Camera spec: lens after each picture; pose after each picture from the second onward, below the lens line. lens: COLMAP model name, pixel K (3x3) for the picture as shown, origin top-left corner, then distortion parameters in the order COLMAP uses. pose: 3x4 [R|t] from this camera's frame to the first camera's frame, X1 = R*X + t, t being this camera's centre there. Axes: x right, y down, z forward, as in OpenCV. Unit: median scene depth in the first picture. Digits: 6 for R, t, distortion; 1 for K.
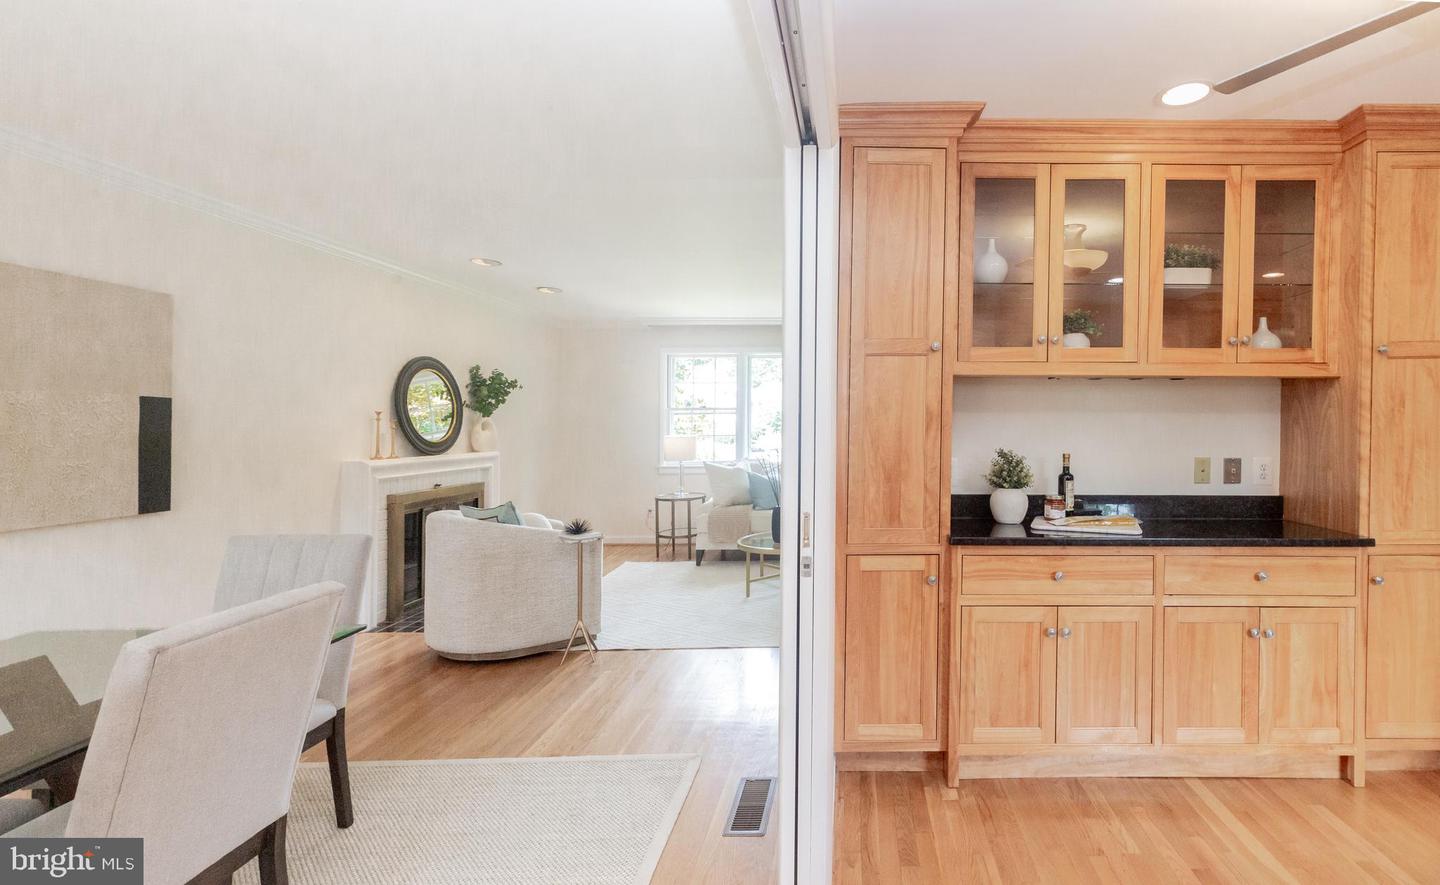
lens RADIAL K [[636.0, 0, 870.4], [0, 636.0, 420.0], [0, 0, 1]] dist [0.010080, -0.000316]
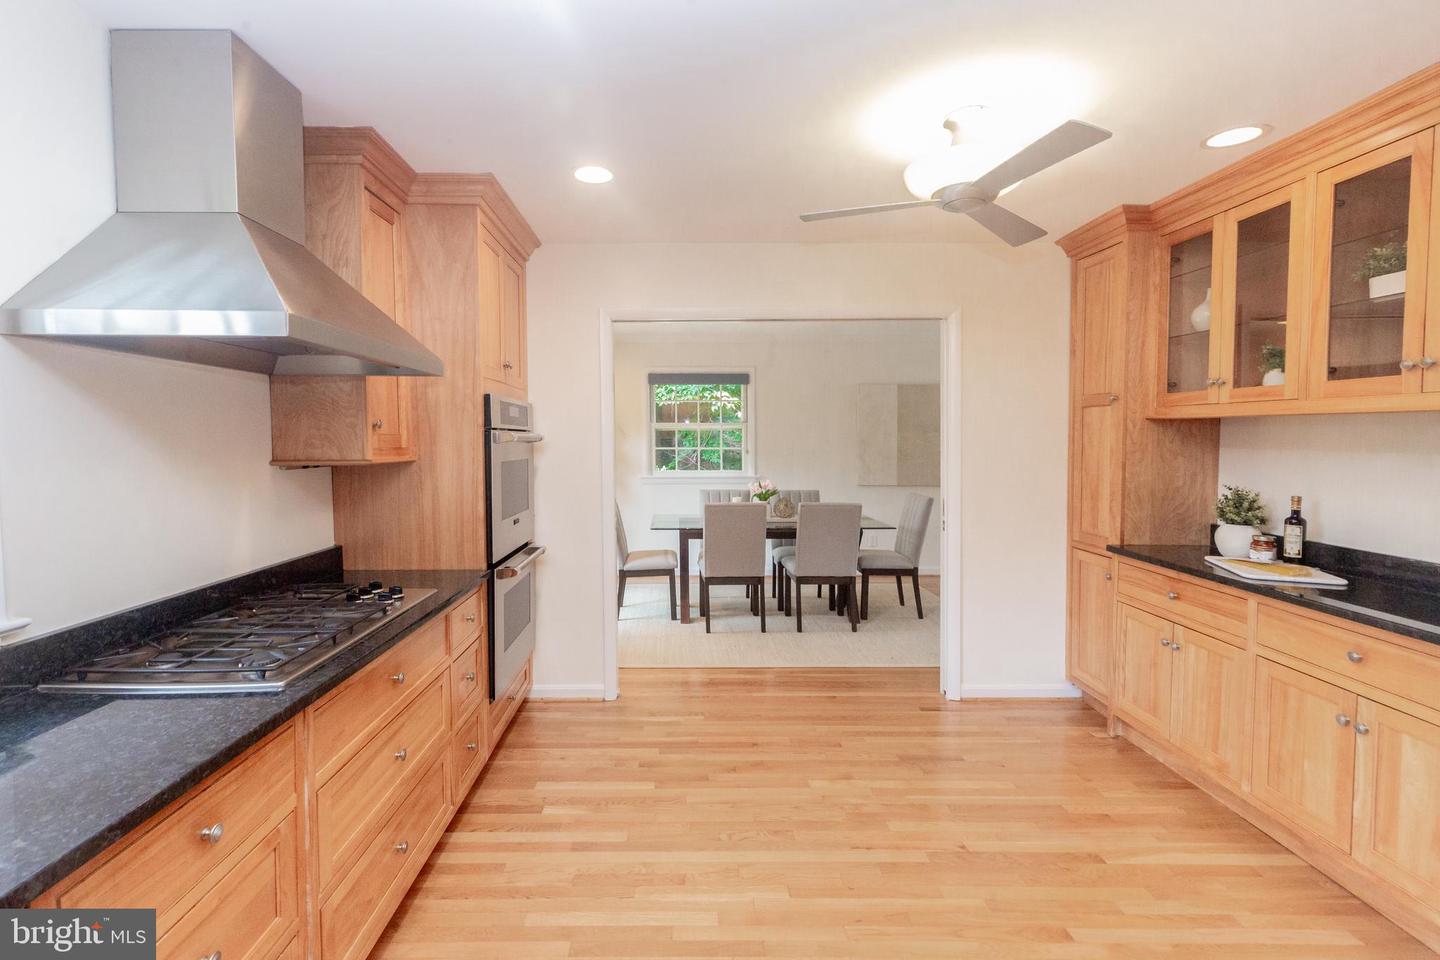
lens RADIAL K [[659.6, 0, 678.3], [0, 659.6, 458.8], [0, 0, 1]] dist [-0.000179, 0.000094]
pose [[-0.018607, 0.038451, -0.999087, 1.371498], [0.006017, 0.999246, 0.038345, -0.046526], [0.999809, -0.005298, -0.018825, 0.130510]]
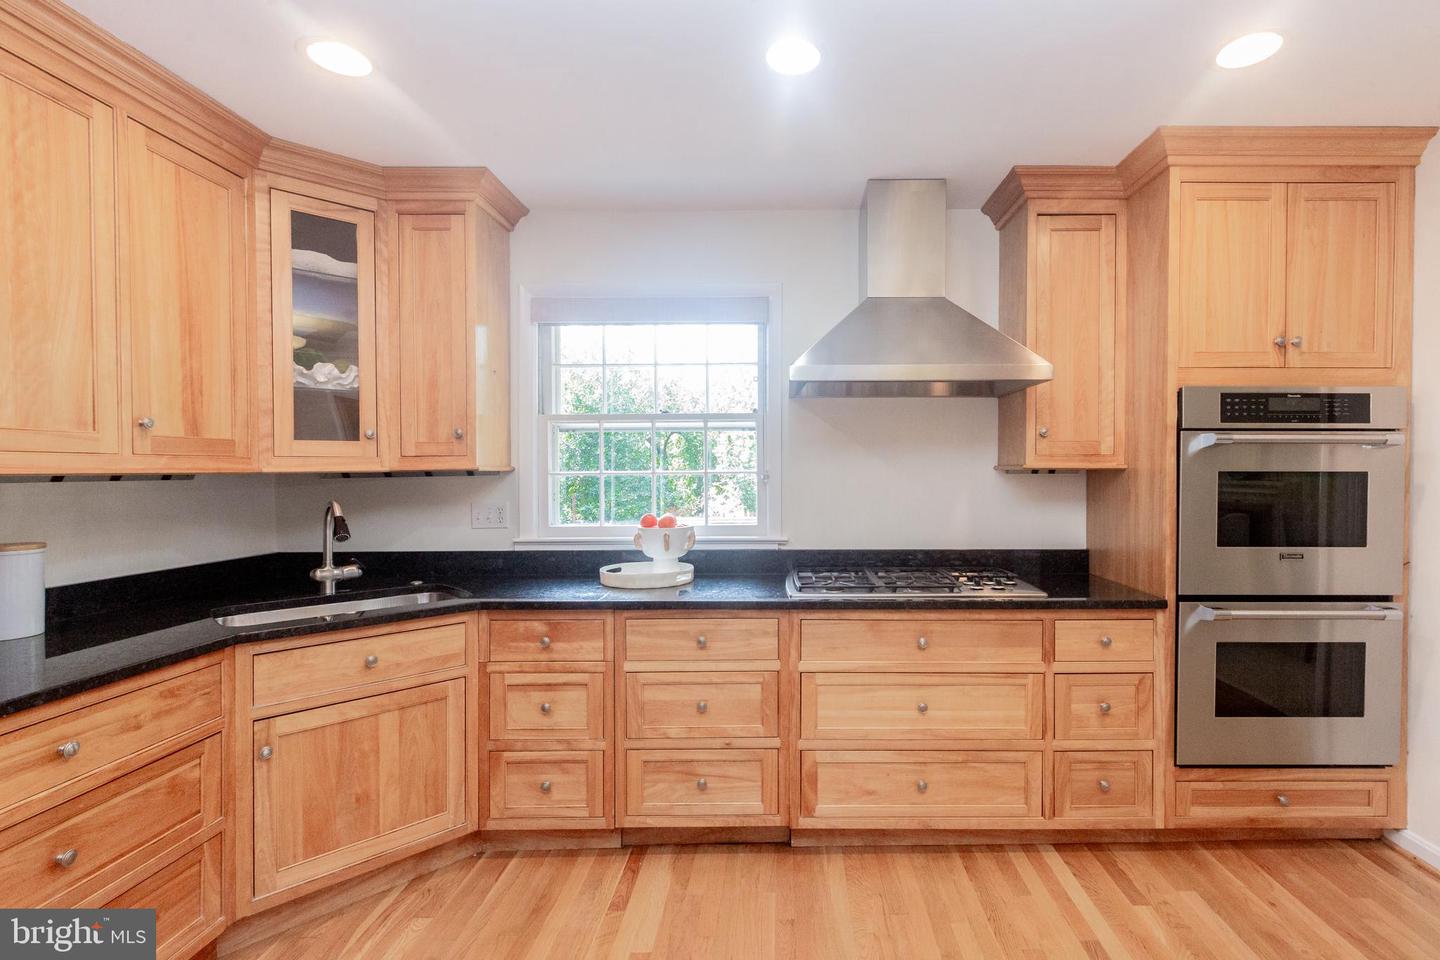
lens RADIAL K [[683.5, 0, 804.4], [0, 683.5, 483.9], [0, 0, 1]] dist [0.009395, 0.000037]
pose [[-0.999936, 0.010431, 0.004397, 0.784645], [0.010487, 0.999862, 0.012913, 0.000540], [-0.004262, 0.012958, -0.999907, 0.735193]]
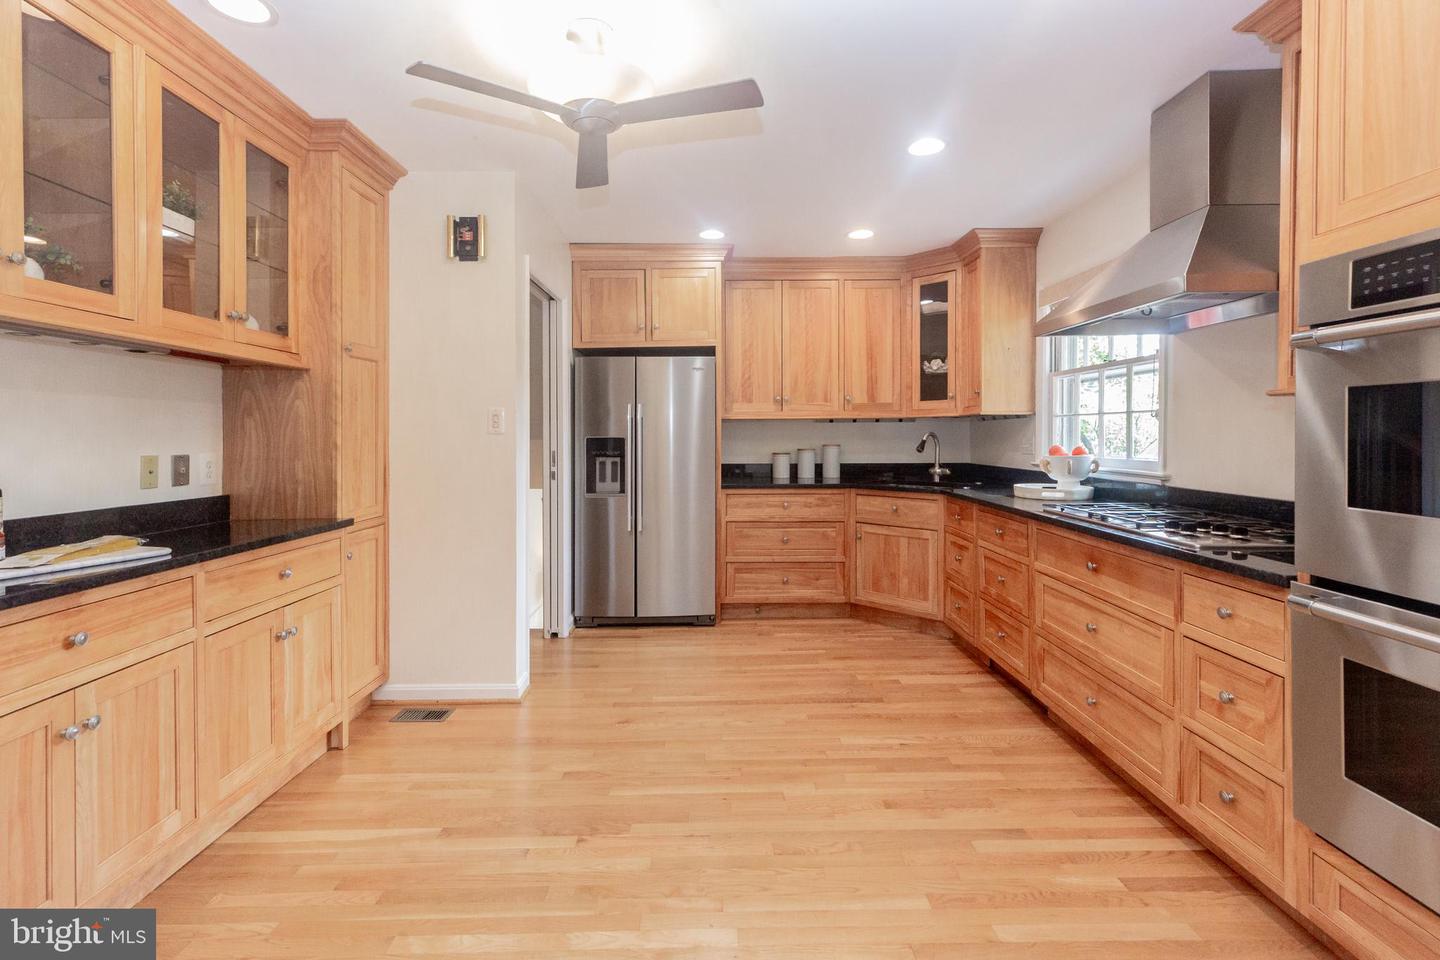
lens RADIAL K [[659.6, 0, 719.3], [0, 659.6, 448.5], [0, 0, 1]] dist [0.001302, 0.000249]
pose [[-0.000843, -0.017797, 0.999841, -0.329084], [0.001766, 0.999840, 0.017799, 0.042213], [-0.999998, 0.001780, -0.000812, 0.339961]]
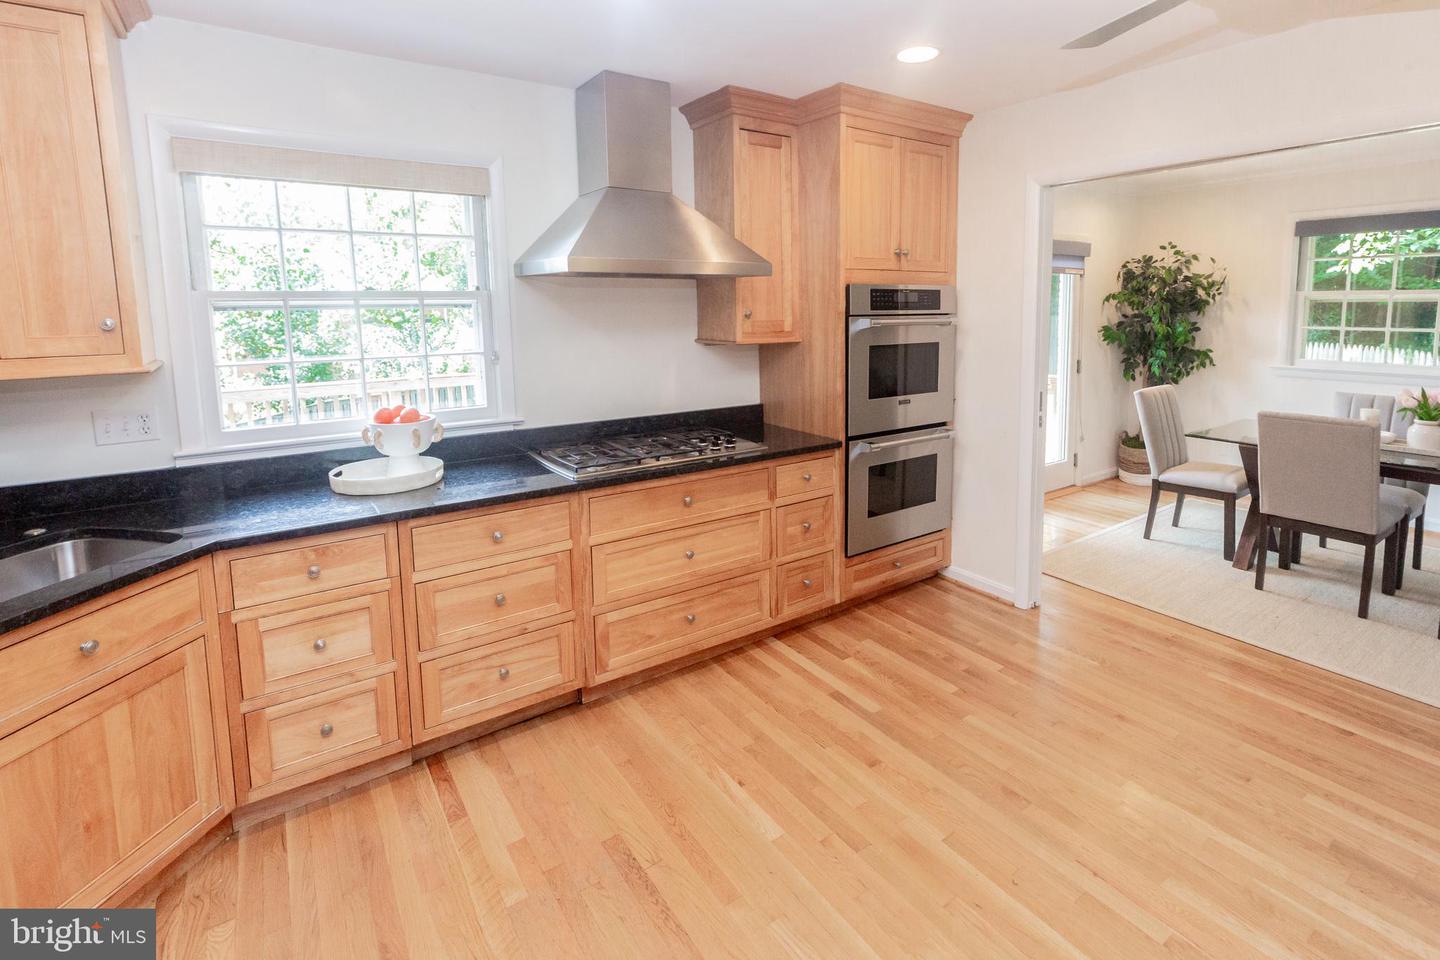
lens RADIAL K [[675.1, 0, 727.0], [0, 675.1, 378.9], [0, 0, 1]] dist [0.008329, -0.000267]
pose [[-0.834409, 0.072936, -0.546299, 1.158756], [0.015783, 0.993961, 0.108596, -0.079867], [0.550920, 0.081991, -0.830521, 0.716814]]
